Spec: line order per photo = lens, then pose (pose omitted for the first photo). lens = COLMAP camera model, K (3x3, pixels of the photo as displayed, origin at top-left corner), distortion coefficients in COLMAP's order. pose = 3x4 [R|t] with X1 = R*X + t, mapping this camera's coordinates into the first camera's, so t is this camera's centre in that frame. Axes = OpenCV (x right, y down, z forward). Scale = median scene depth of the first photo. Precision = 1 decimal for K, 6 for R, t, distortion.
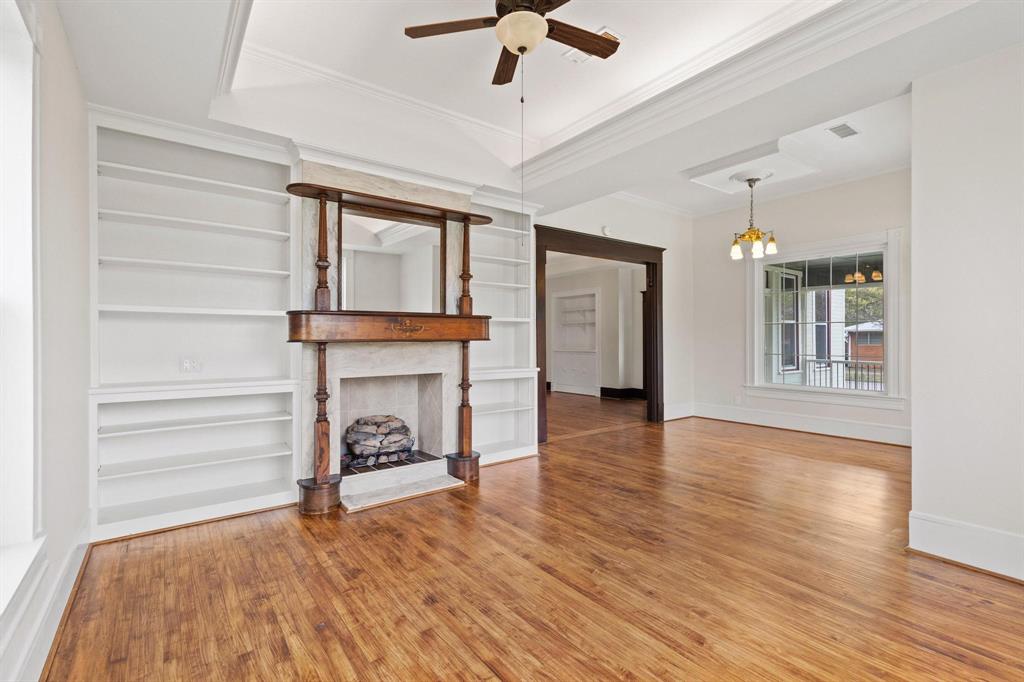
lens RADIAL K [[465.4, 0, 514.1], [0, 465.4, 339.6], [0, 0, 1]] dist [-0.001501, 0.000069]
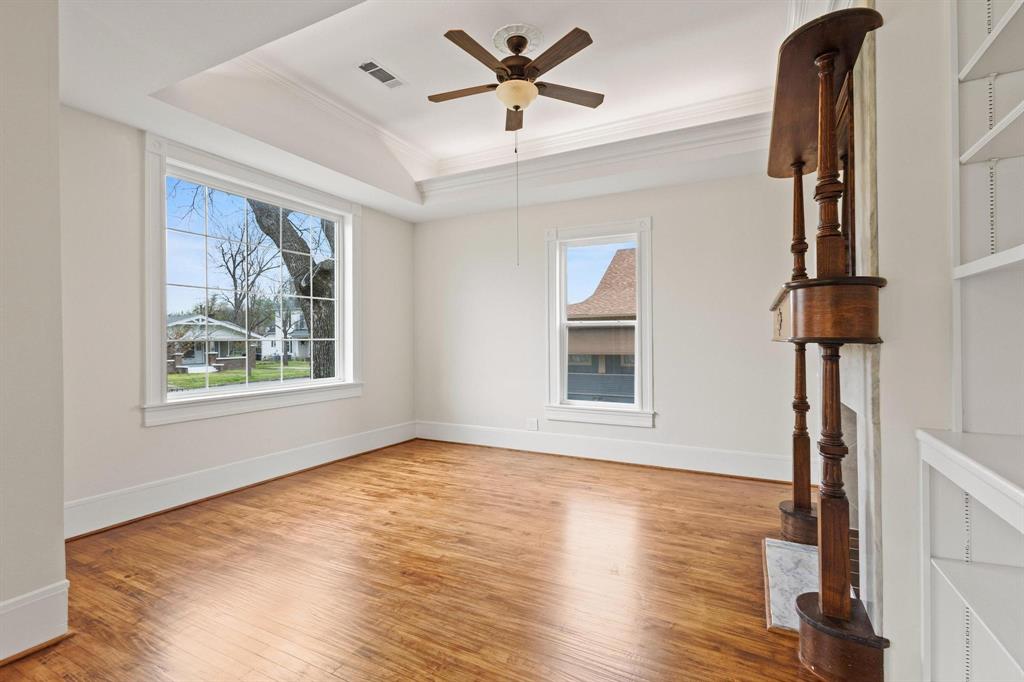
lens RADIAL K [[465.4, 0, 511.7], [0, 465.4, 338.9], [0, 0, 1]] dist [-0.001501, 0.000069]
pose [[-0.899865, 0.006135, -0.436126, 0.535023], [0.007403, 0.999972, -0.001208, -0.003304], [0.436107, -0.004315, -0.899885, 1.951179]]
